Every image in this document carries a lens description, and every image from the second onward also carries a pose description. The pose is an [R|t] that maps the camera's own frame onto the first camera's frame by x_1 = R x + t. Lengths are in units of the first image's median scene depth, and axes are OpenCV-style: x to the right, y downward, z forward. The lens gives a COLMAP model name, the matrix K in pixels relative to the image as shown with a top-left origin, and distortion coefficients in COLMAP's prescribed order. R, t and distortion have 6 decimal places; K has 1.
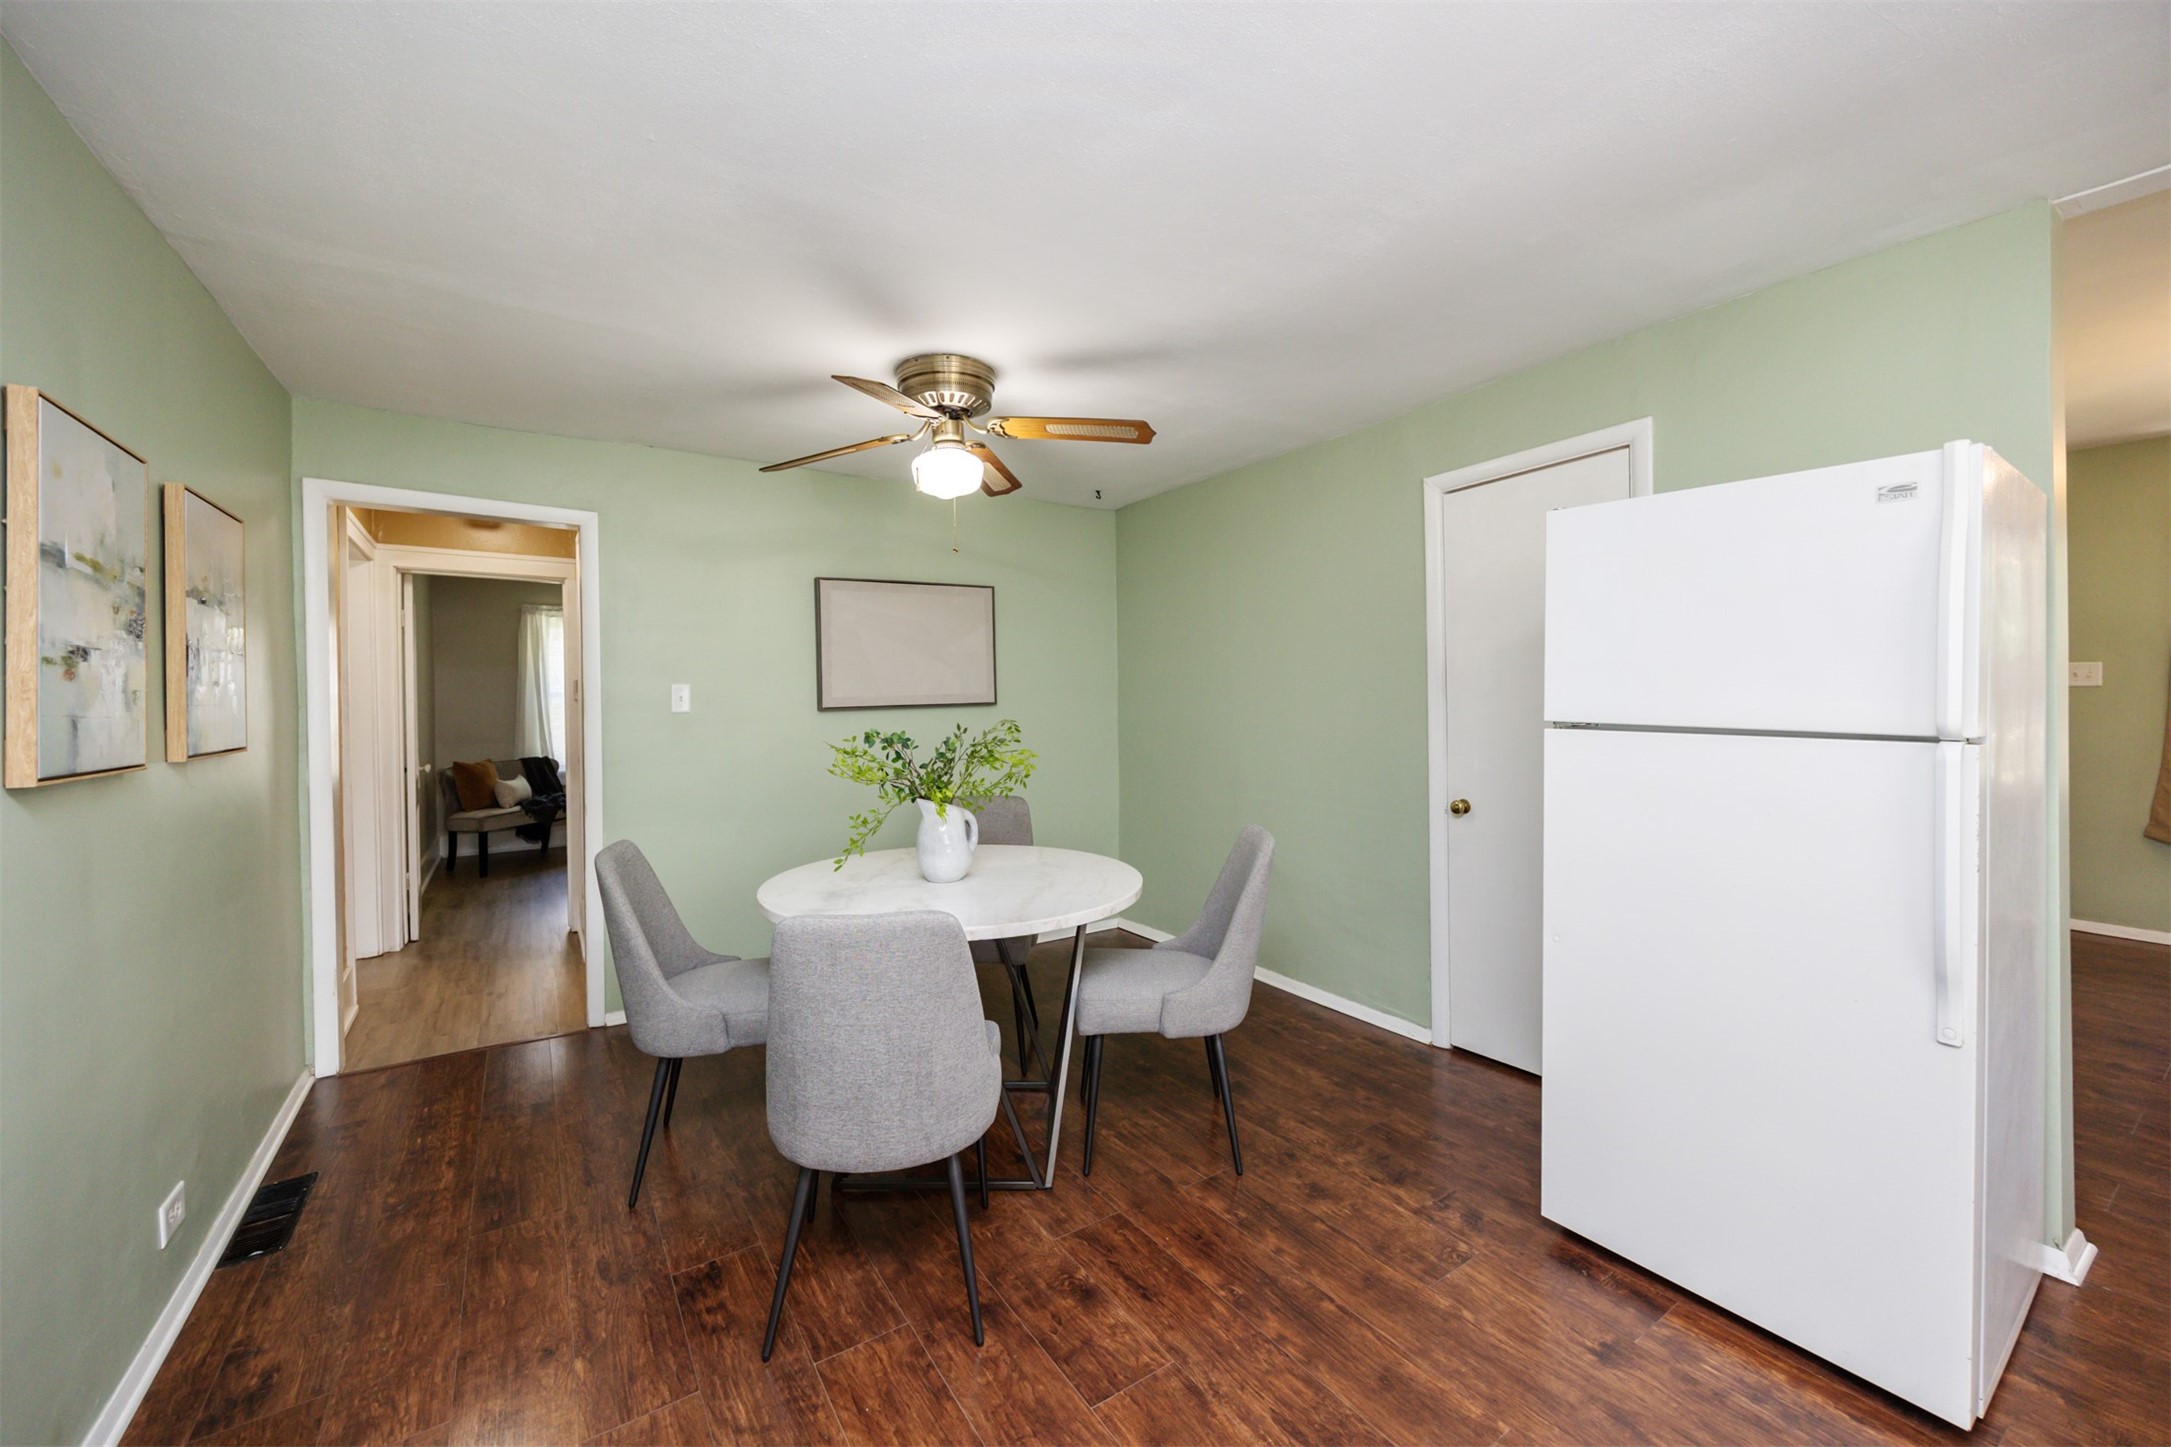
lens RADIAL K [[849.5, 0, 1076.1], [0, 849.5, 692.7], [0, 0, 1]] dist [-0.000416, 0.000077]
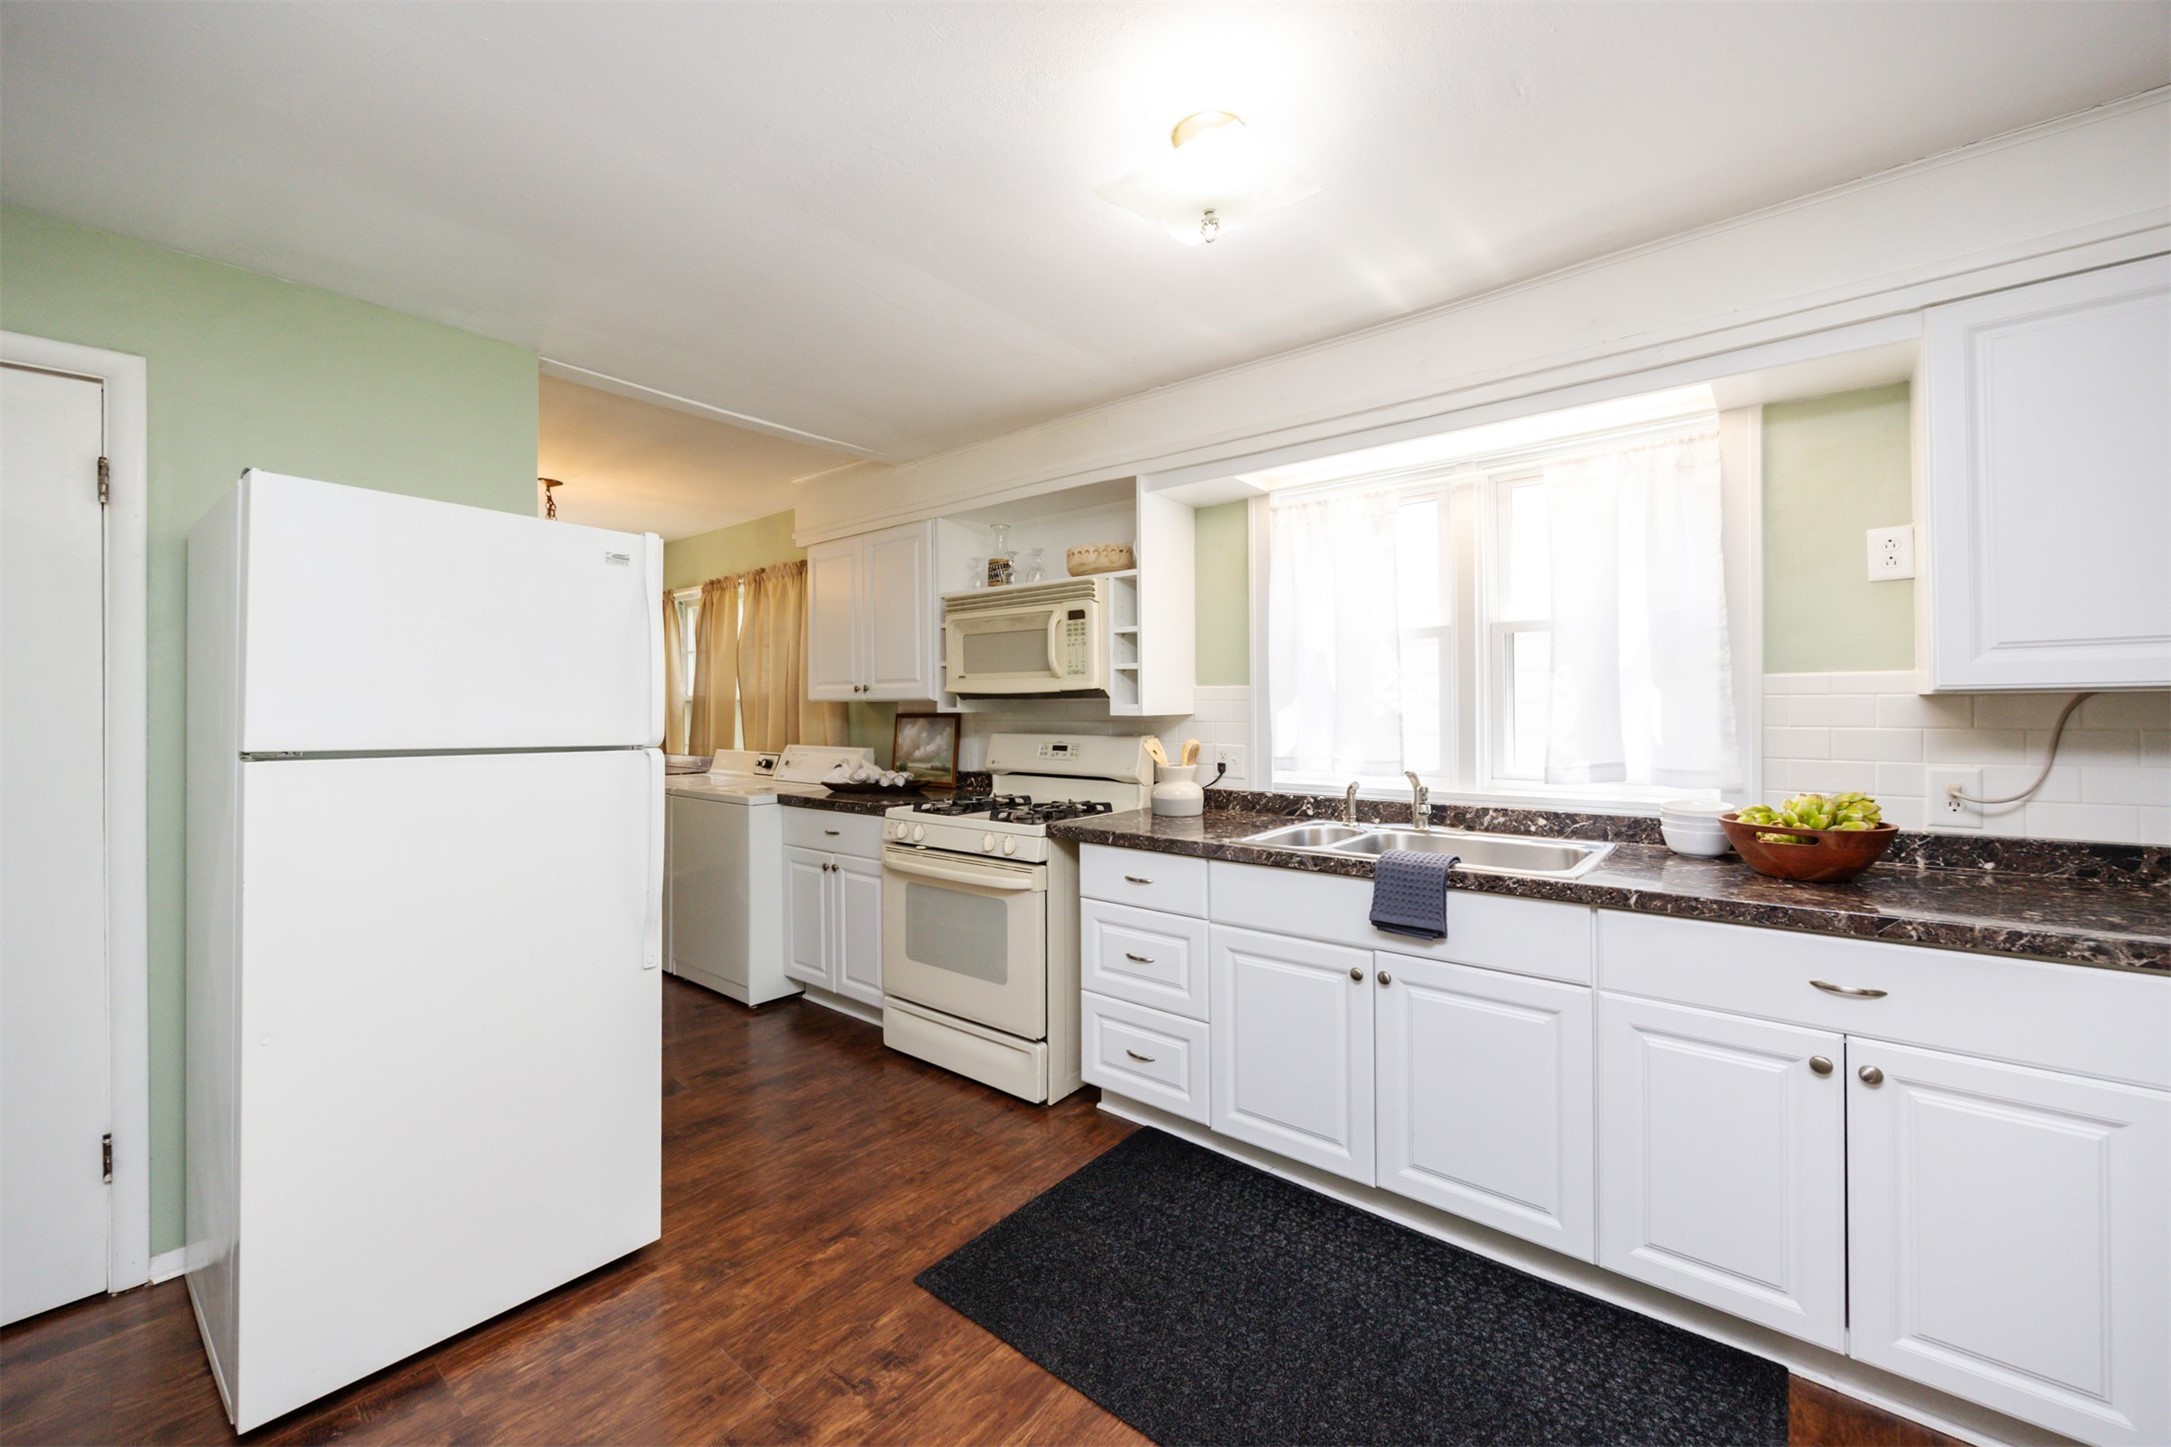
lens RADIAL K [[817.3, 0, 1073.2], [0, 817.3, 714.6], [0, 0, 1]] dist [-0.003676, -0.000343]
pose [[-0.268198, 0.010226, 0.963309, -0.304704], [0.012052, 0.999901, -0.007259, 0.014420], [-0.963288, 0.009663, -0.268295, 0.479773]]
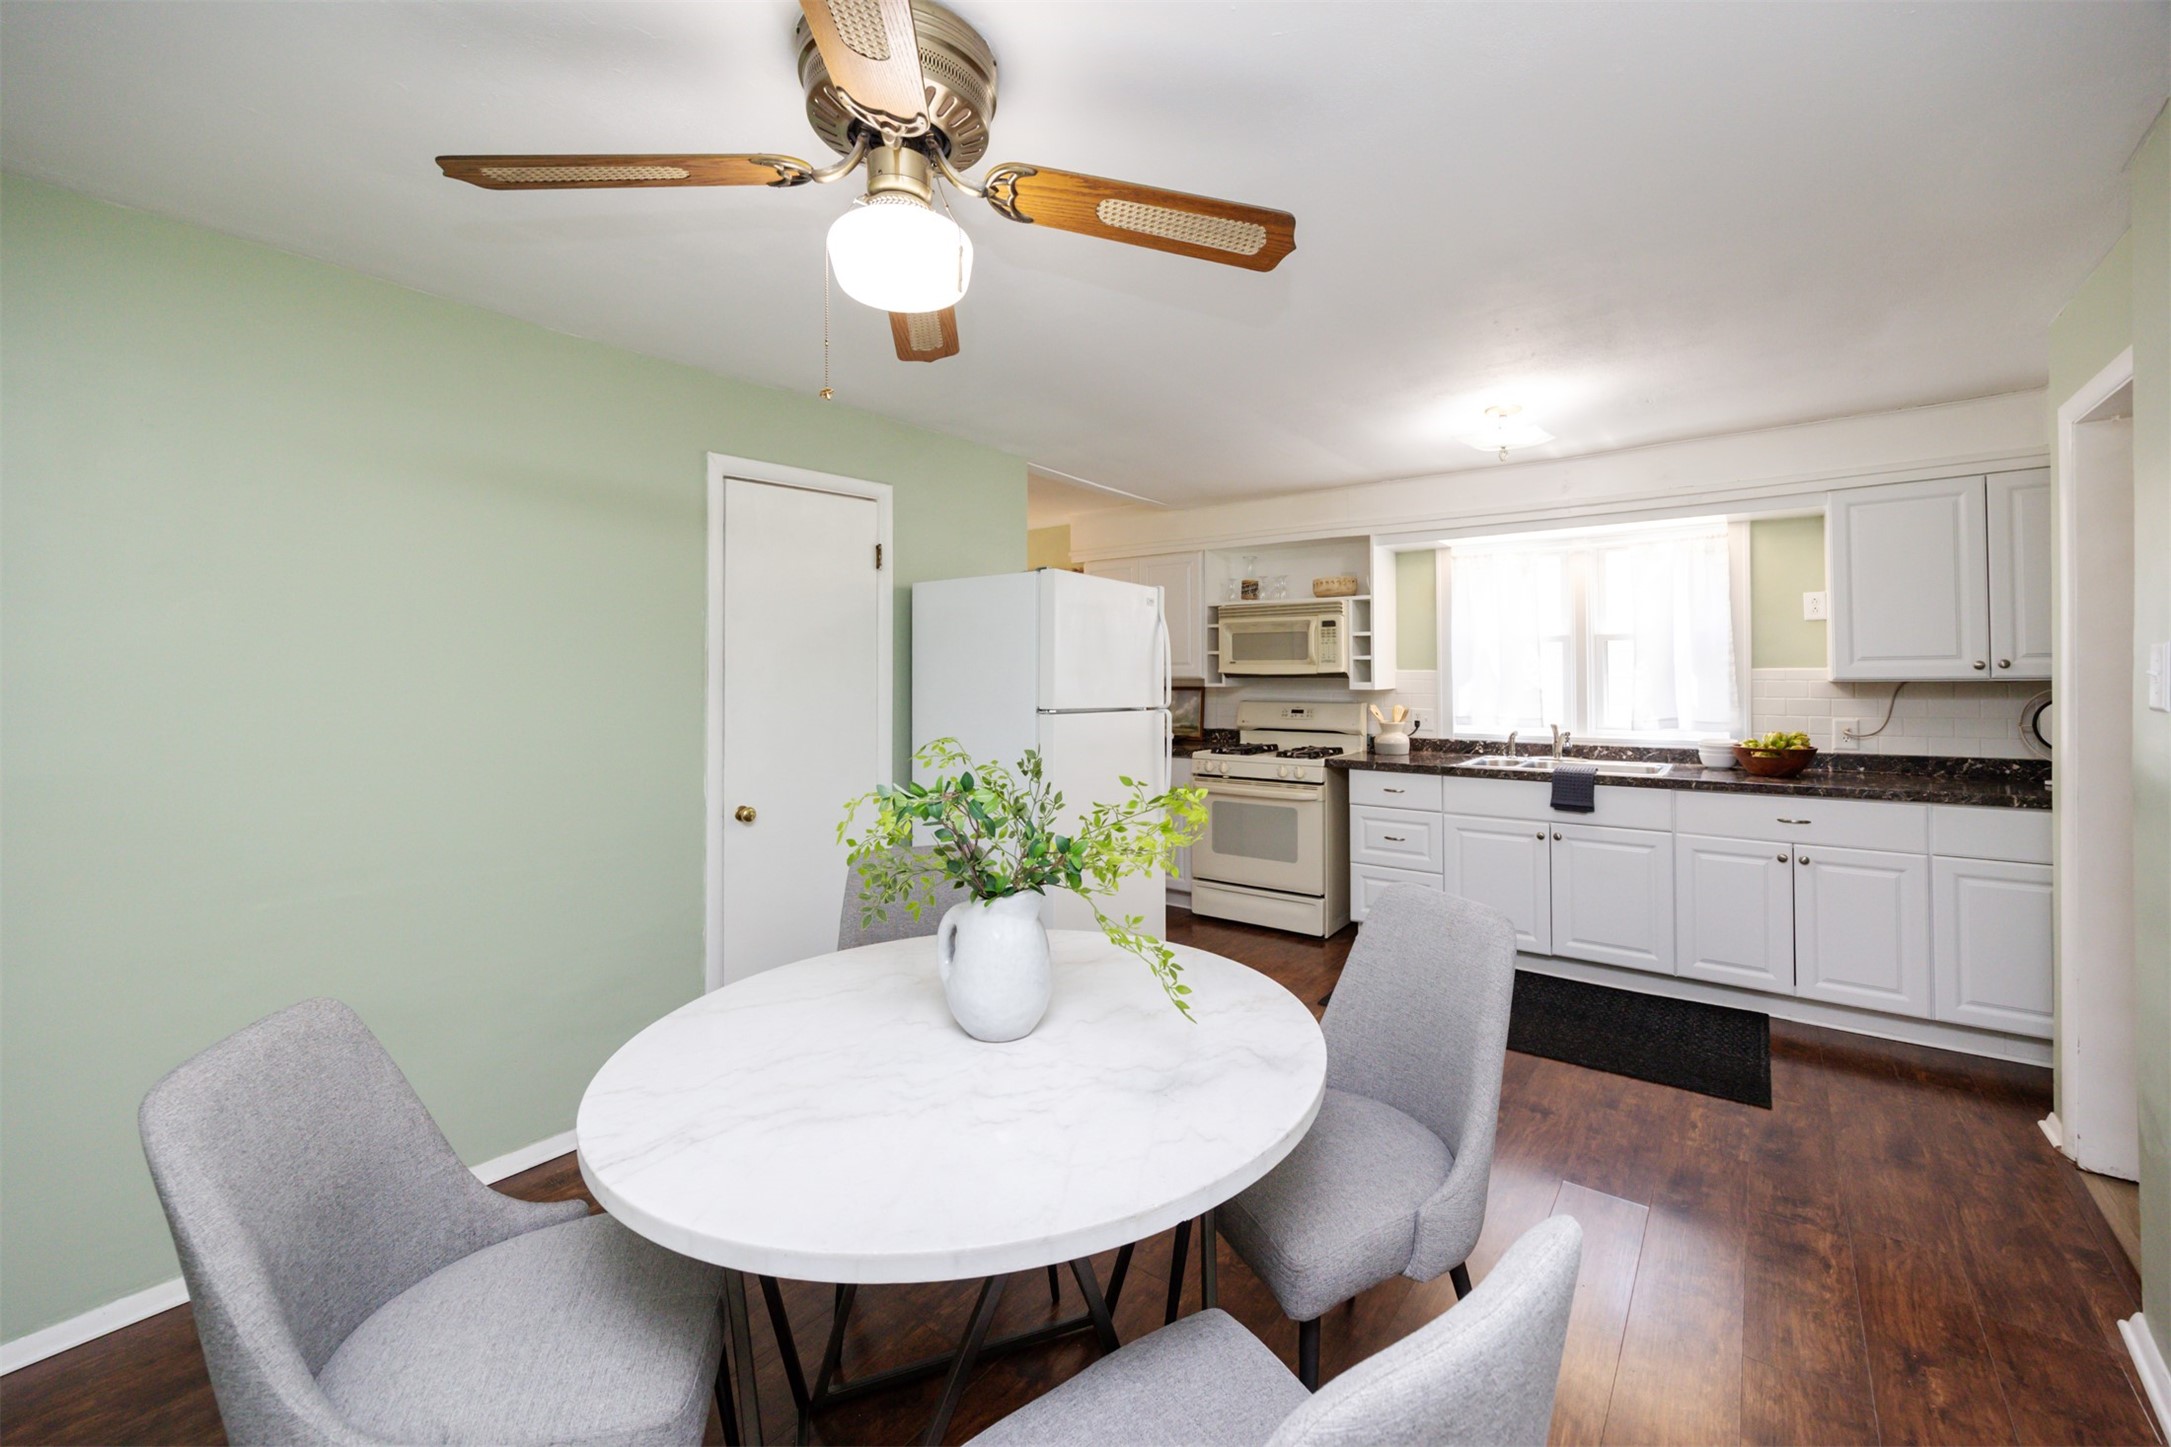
lens RADIAL K [[899.9, 0, 1093.2], [0, 899.9, 672.9], [0, 0, 1]] dist [-0.000138, 0.000056]
pose [[-0.354426, 0.019761, 0.934875, -0.928655], [0.009908, 0.999800, -0.017377, -0.002888], [-0.935032, 0.003104, -0.354551, 1.485453]]
